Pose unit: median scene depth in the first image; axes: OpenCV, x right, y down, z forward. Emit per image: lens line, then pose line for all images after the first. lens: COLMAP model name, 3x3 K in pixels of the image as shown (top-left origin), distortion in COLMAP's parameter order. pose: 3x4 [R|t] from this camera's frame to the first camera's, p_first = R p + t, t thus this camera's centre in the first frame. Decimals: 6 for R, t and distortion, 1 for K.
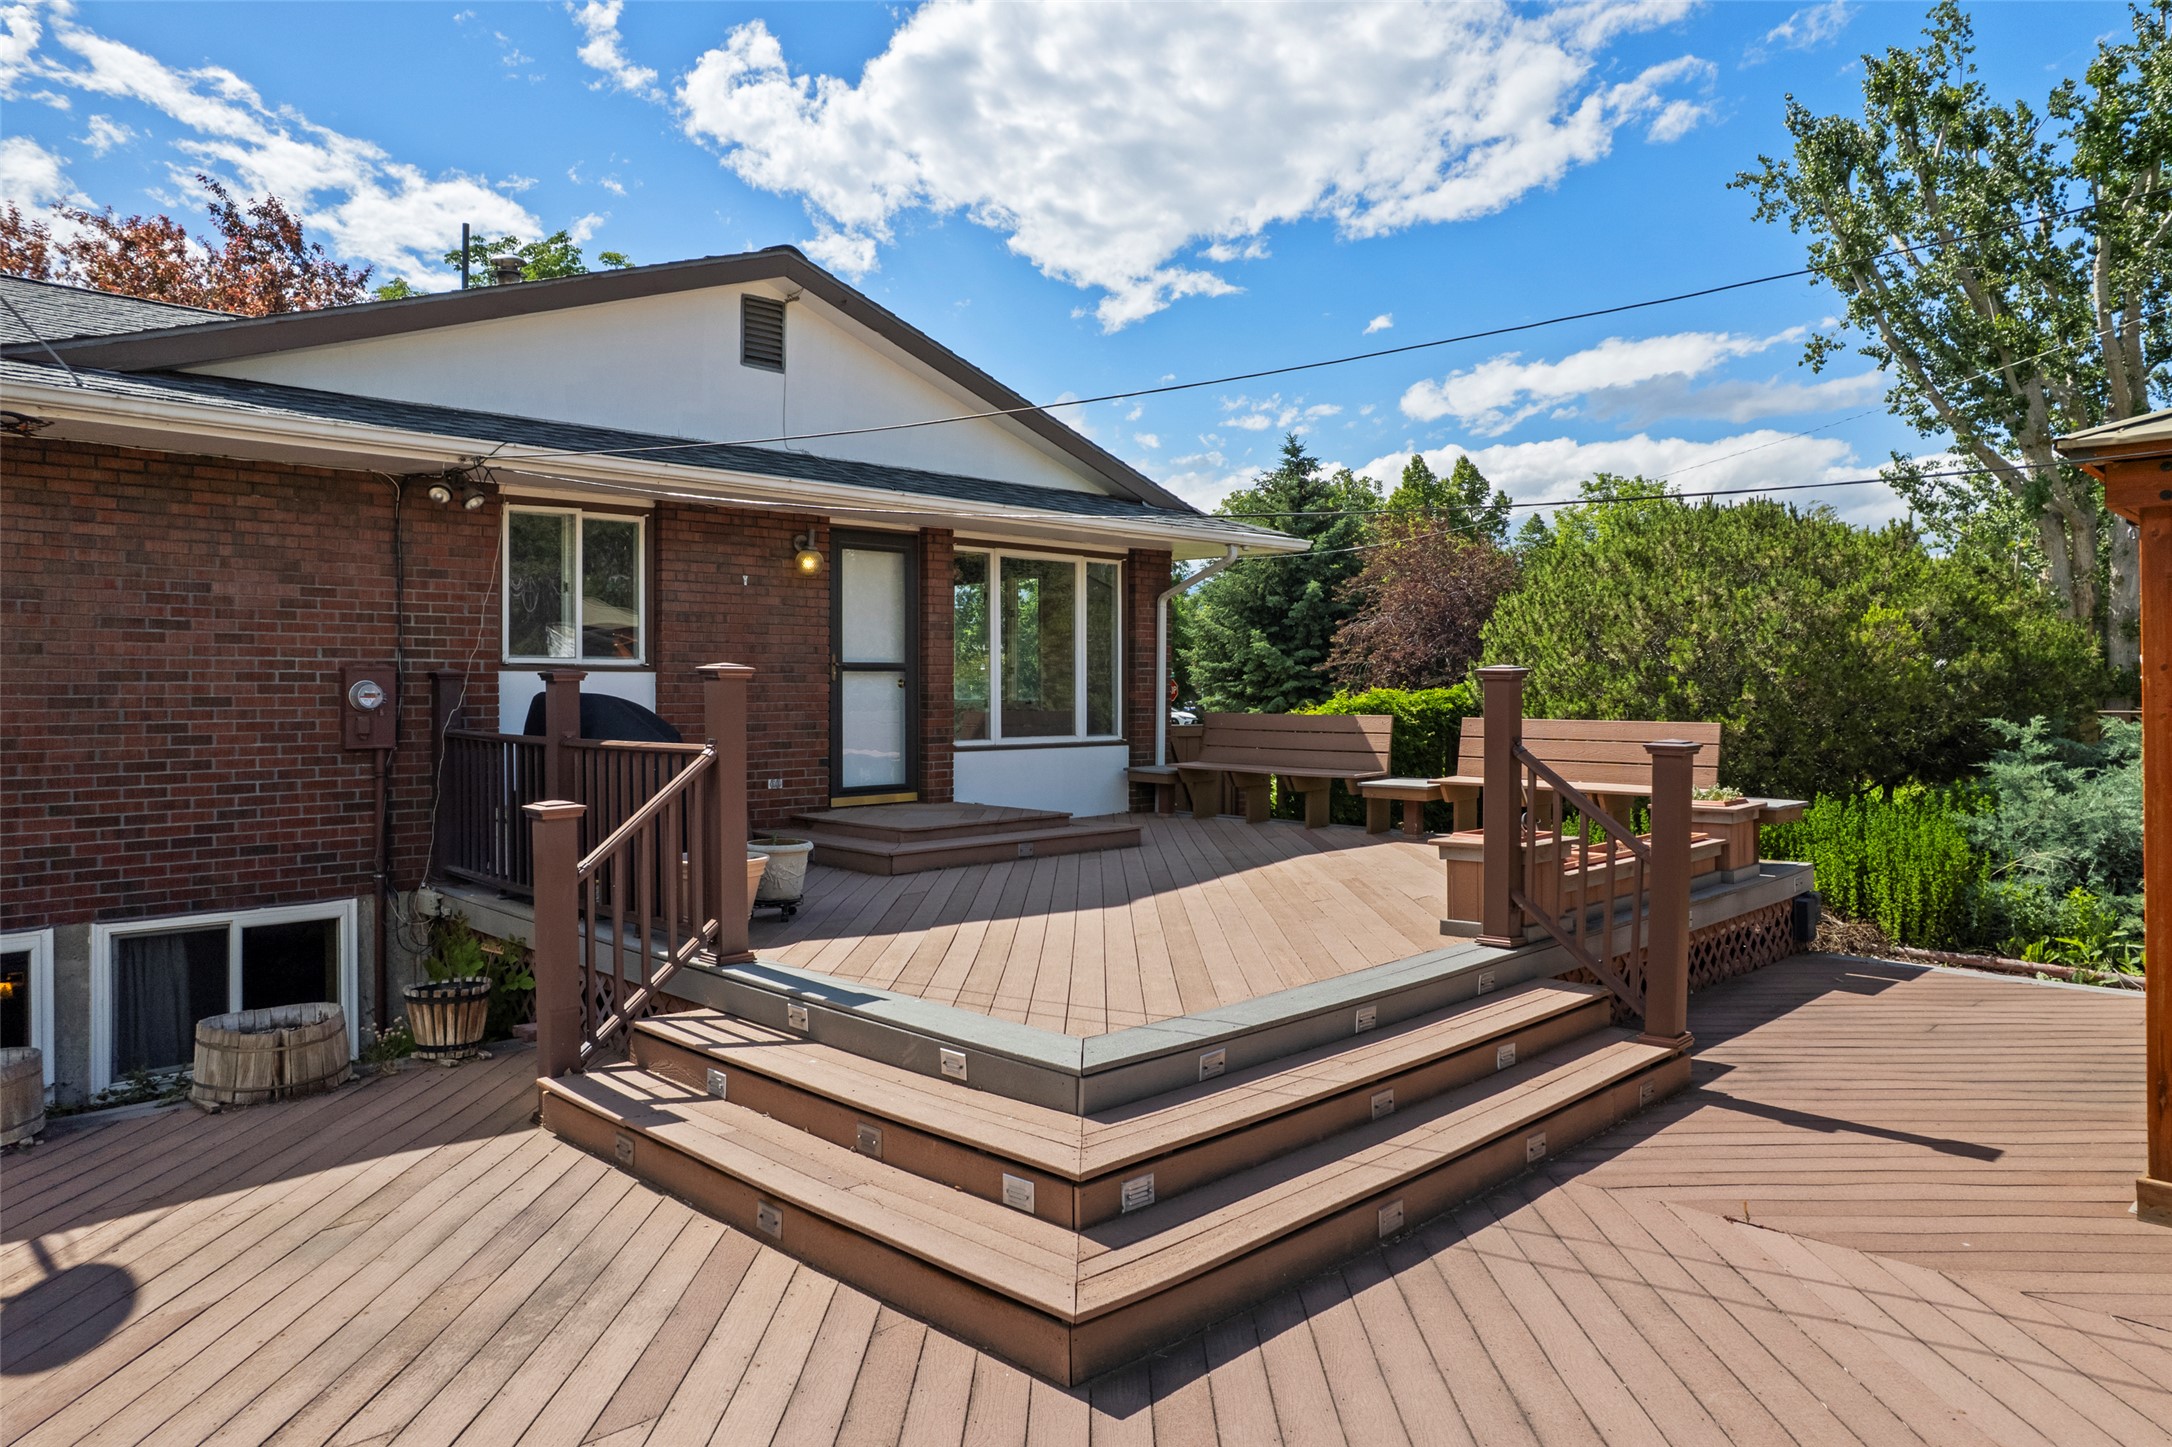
lens RADIAL K [[1405.0, 0, 1095.9], [0, 1405.0, 697.3], [0, 0, 1]] dist [-0.083687, 0.077572]
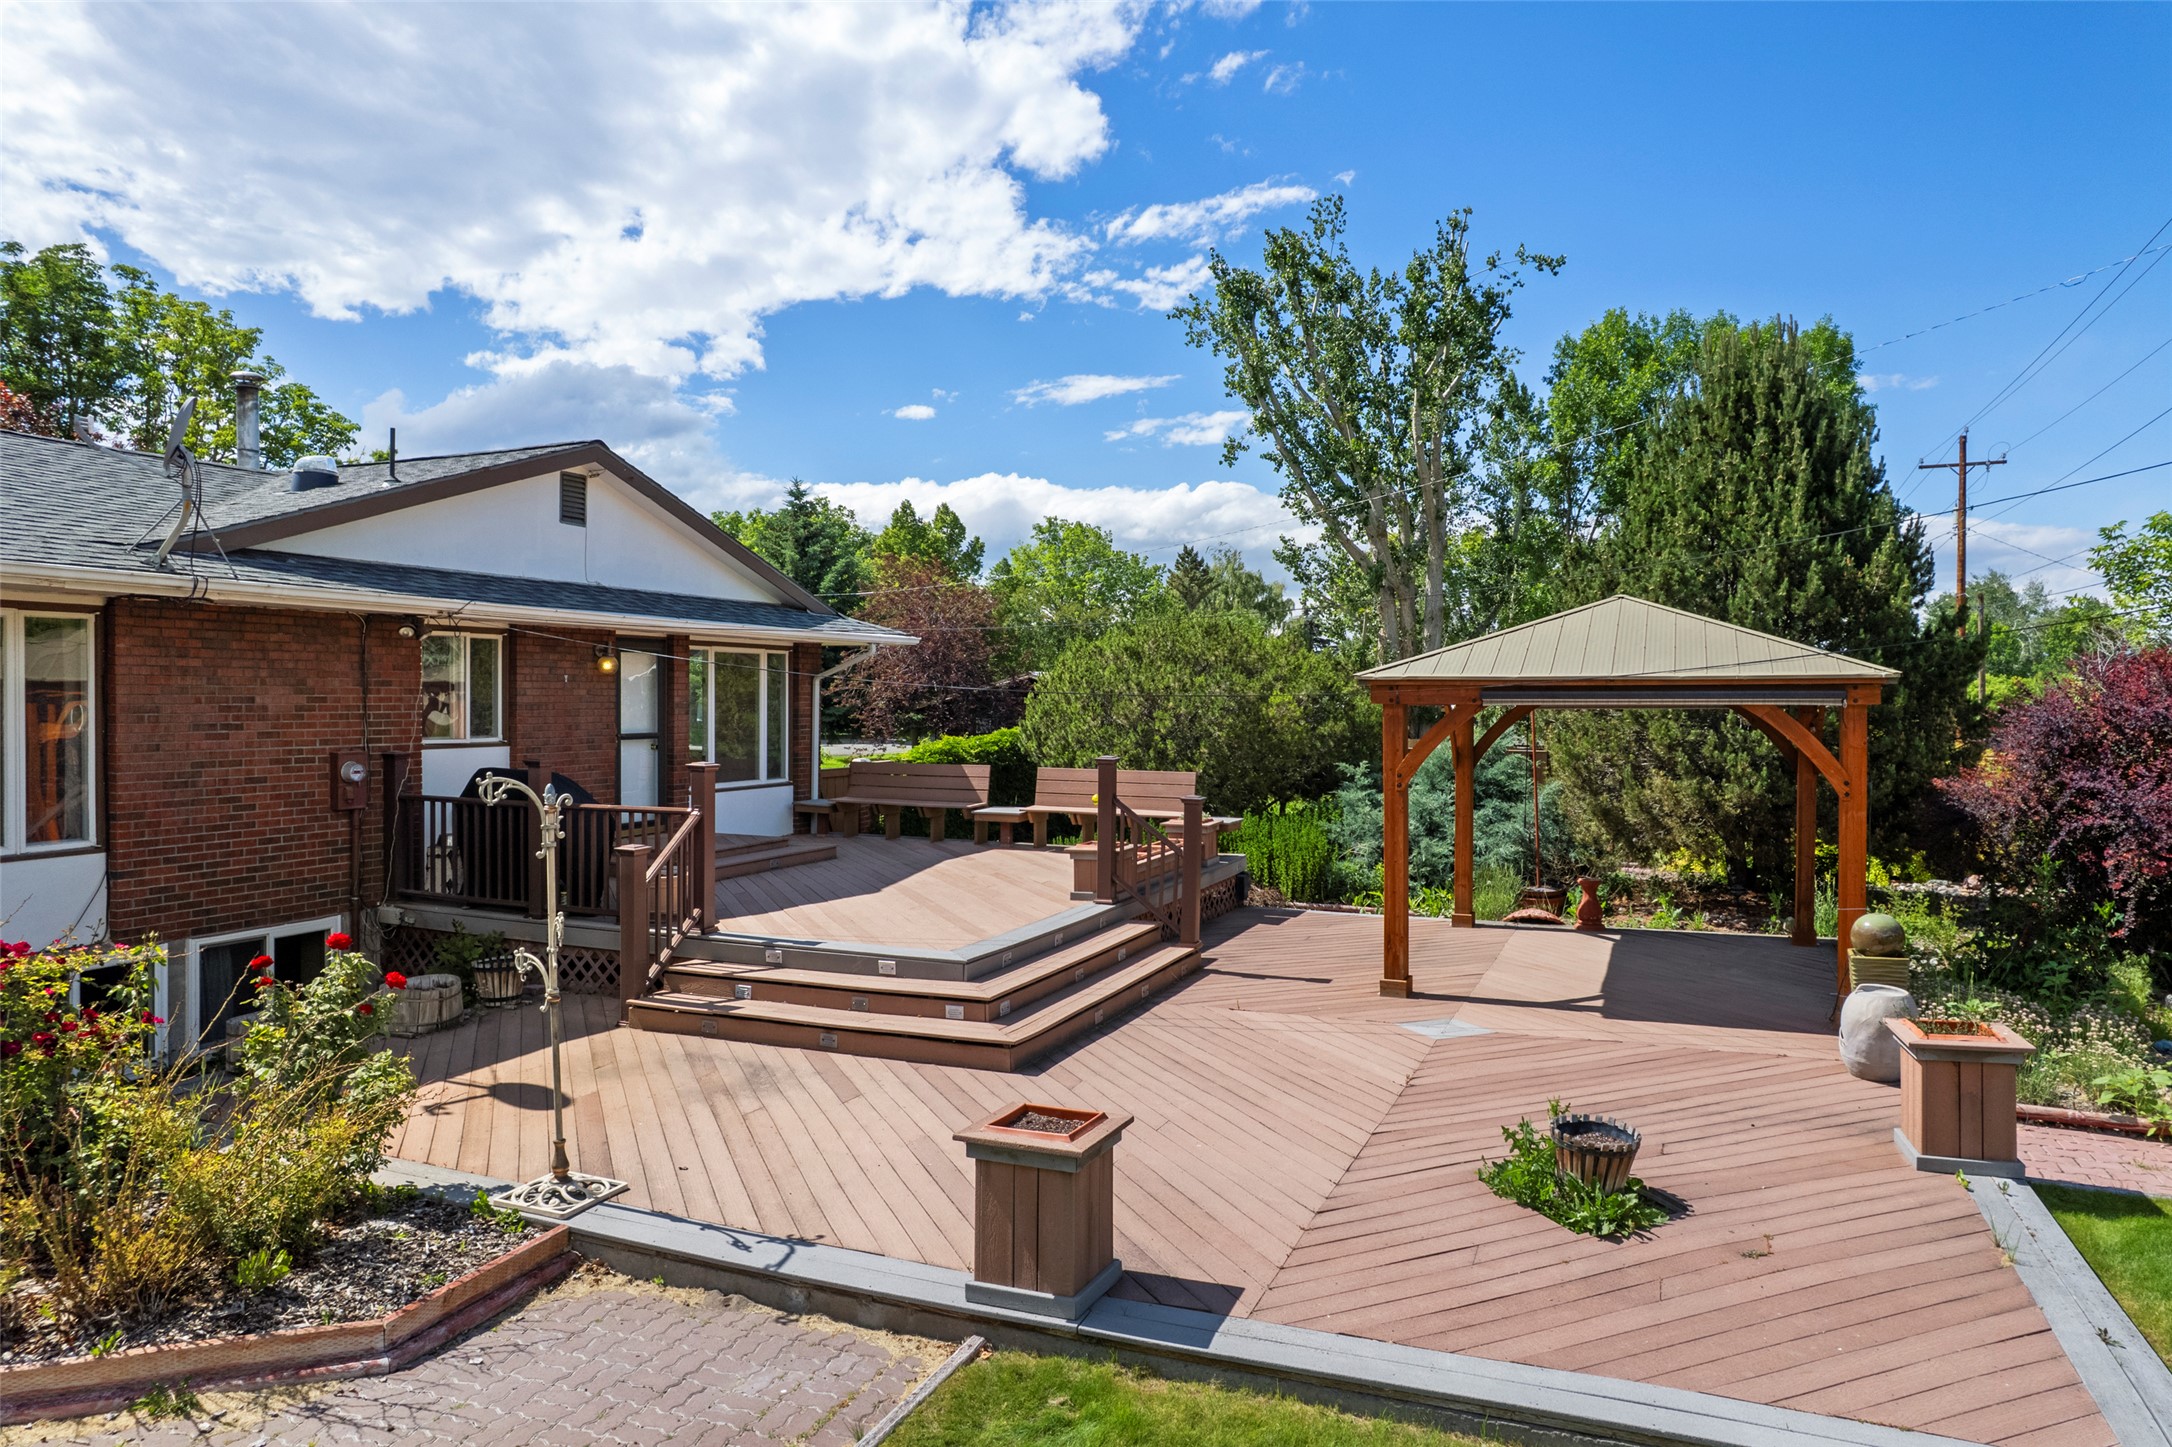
lens RADIAL K [[1394.1, 0, 1089.0], [0, 1394.1, 725.7], [0, 0, 1]] dist [-0.081120, 0.074401]
pose [[0.924863, -0.001363, 0.380297, -0.262131], [-0.004548, 0.999882, 0.014645, -0.052893], [-0.380273, -0.015274, 0.924748, -0.429262]]
